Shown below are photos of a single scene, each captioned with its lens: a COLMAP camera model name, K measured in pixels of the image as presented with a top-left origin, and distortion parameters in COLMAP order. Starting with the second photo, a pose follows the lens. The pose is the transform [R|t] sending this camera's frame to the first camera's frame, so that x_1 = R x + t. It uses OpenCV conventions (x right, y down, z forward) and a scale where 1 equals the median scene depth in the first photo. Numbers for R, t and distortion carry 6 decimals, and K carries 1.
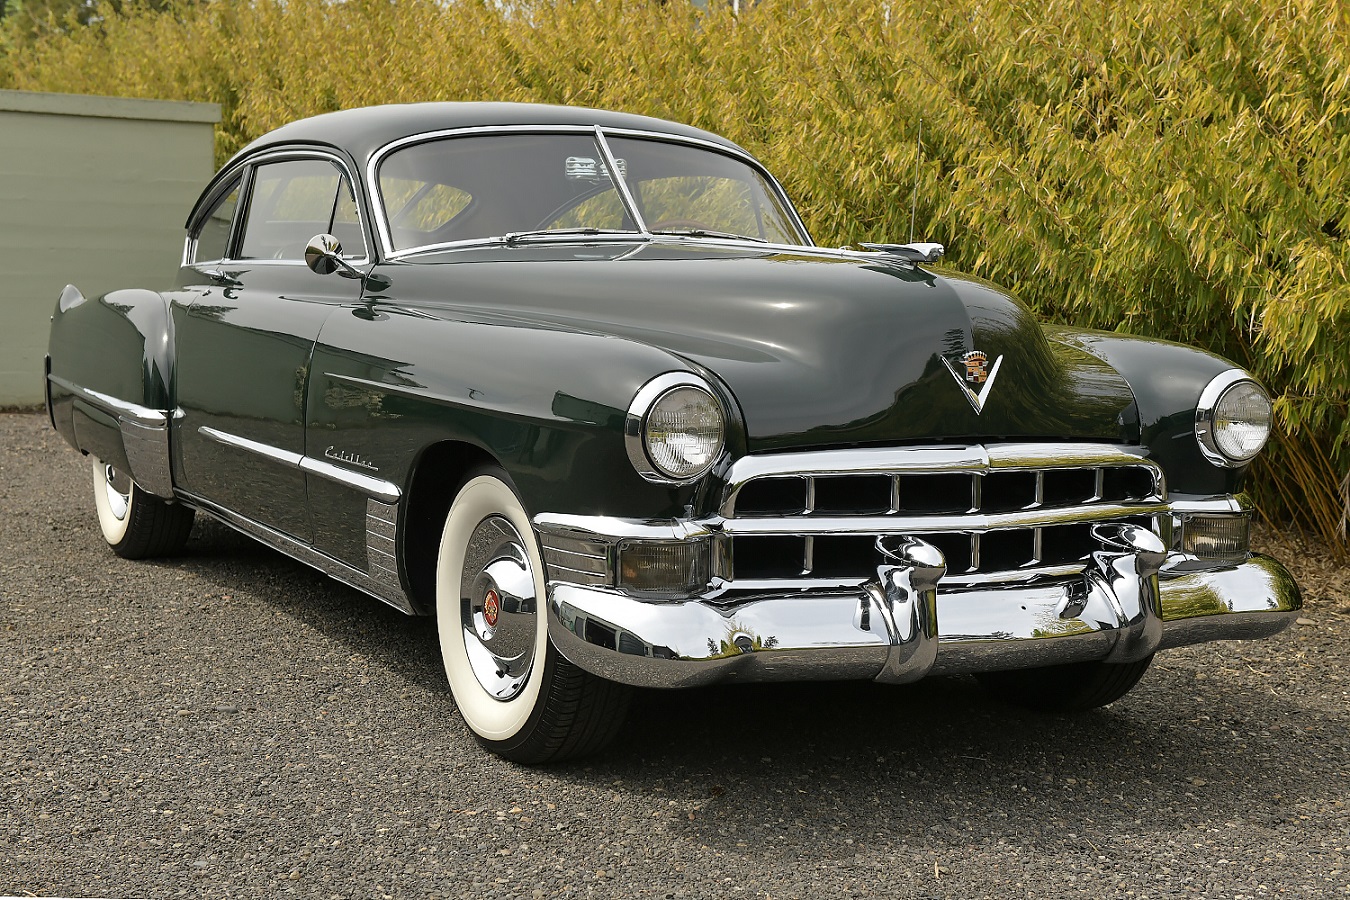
lens RADIAL K [[1711.2, 0, 676.7], [0, 1711.2, 488.2], [0, 0, 1]] dist [0.099935, 0.035417]
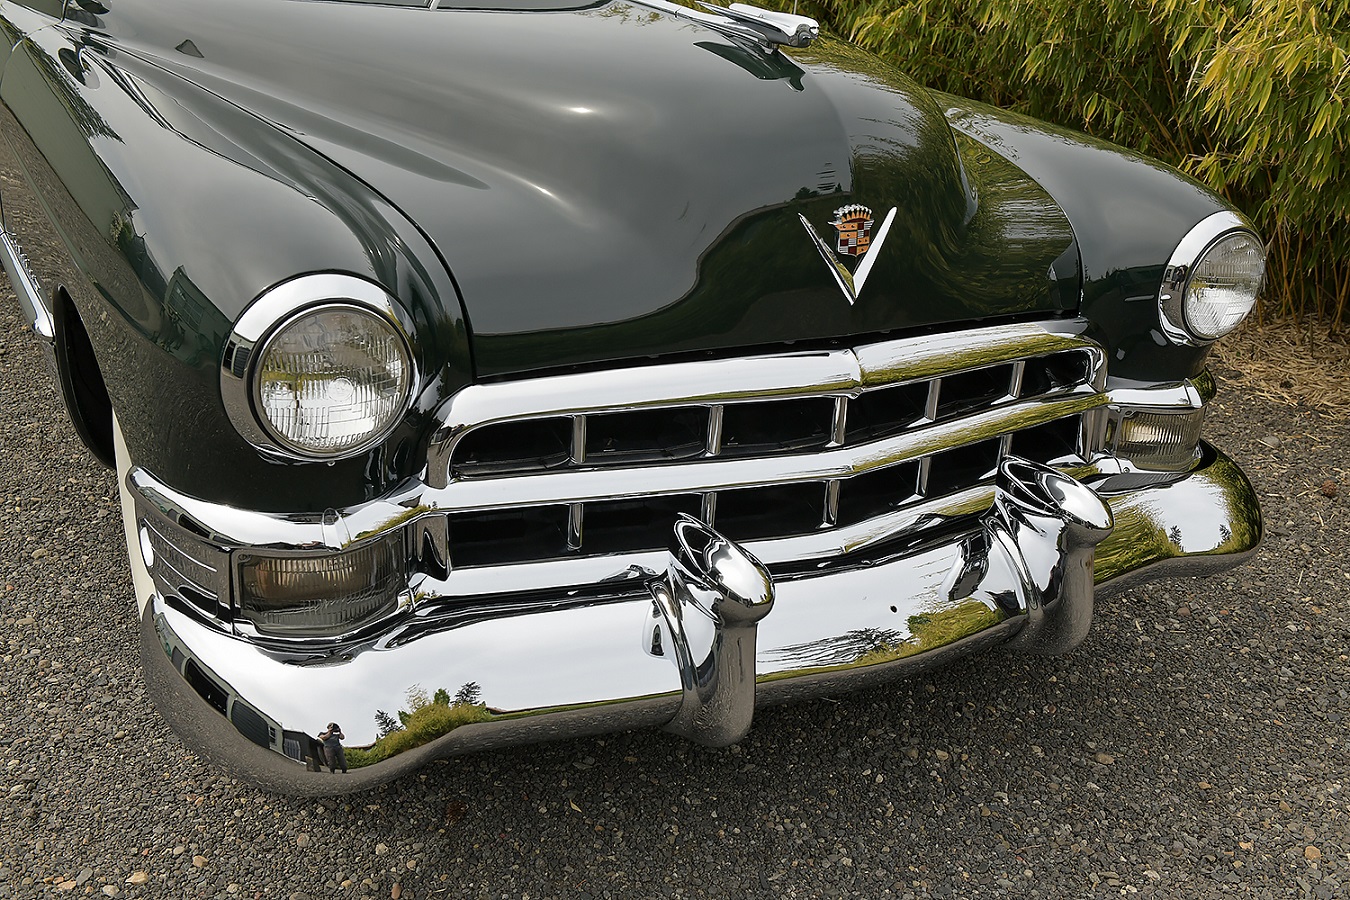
lens RADIAL K [[1325.0, 0, 700.1], [0, 1325.0, 443.7], [0, 0, 1]] dist [0.139423, -0.139993]
pose [[0.998234, 0.030202, 0.051152, 0.089040], [-0.041900, 0.968383, 0.245926, -0.108085], [-0.042107, -0.247635, 0.967938, 0.473665]]
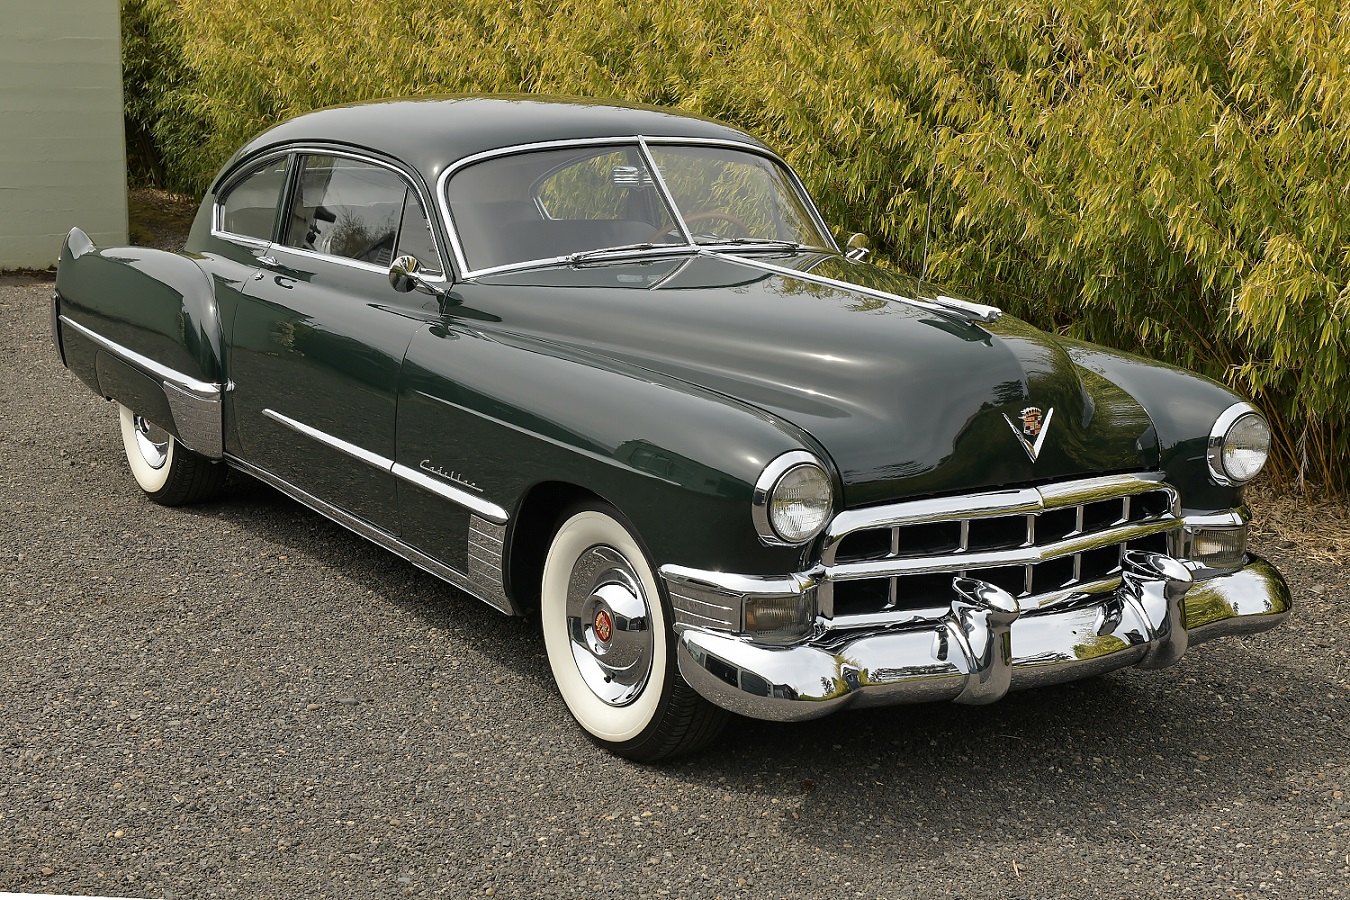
lens RADIAL K [[1711.2, 0, 676.7], [0, 1711.2, 488.2], [0, 0, 1]] dist [0.099935, 0.035417]
pose [[0.997829, -0.014090, 0.064326, -0.131657], [0.007457, 0.994735, 0.102210, -0.138425], [-0.065428, -0.101508, 0.992681, -0.127805]]
